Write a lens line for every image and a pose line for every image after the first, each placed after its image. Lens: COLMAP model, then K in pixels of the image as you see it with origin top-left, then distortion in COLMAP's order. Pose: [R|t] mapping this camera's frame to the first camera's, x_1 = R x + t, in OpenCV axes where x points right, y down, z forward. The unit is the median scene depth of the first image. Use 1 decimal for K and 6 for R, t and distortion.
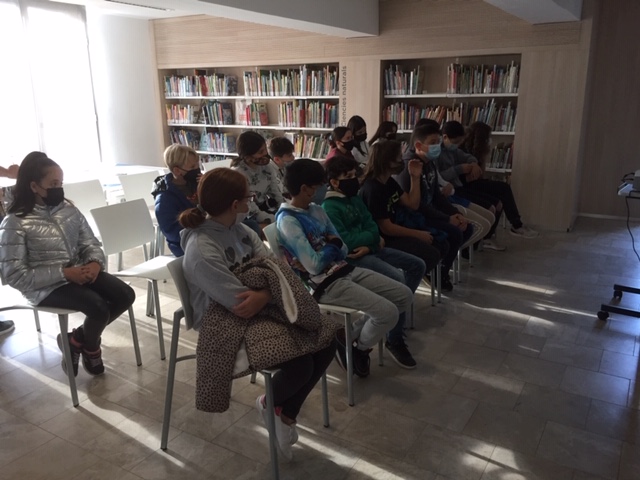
lens RADIAL K [[554.4, 0, 321.3], [0, 554.4, 239.4], [0, 0, 1]] dist [0.072352, 0.004030]
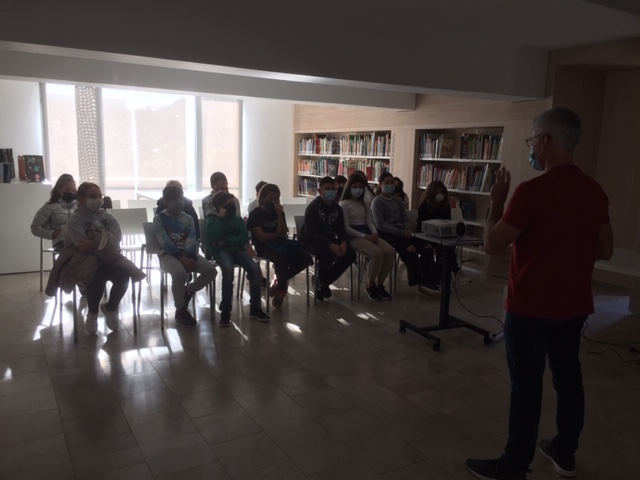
lens RADIAL K [[554.4, 0, 320.6], [0, 554.4, 240.6], [0, 0, 1]] dist [0.072352, 0.004030]
pose [[0.870783, 0.112247, -0.478683, 0.501697], [-0.160264, 0.985217, -0.060515, 0.020724], [0.464814, 0.129411, 0.875900, -0.112123]]
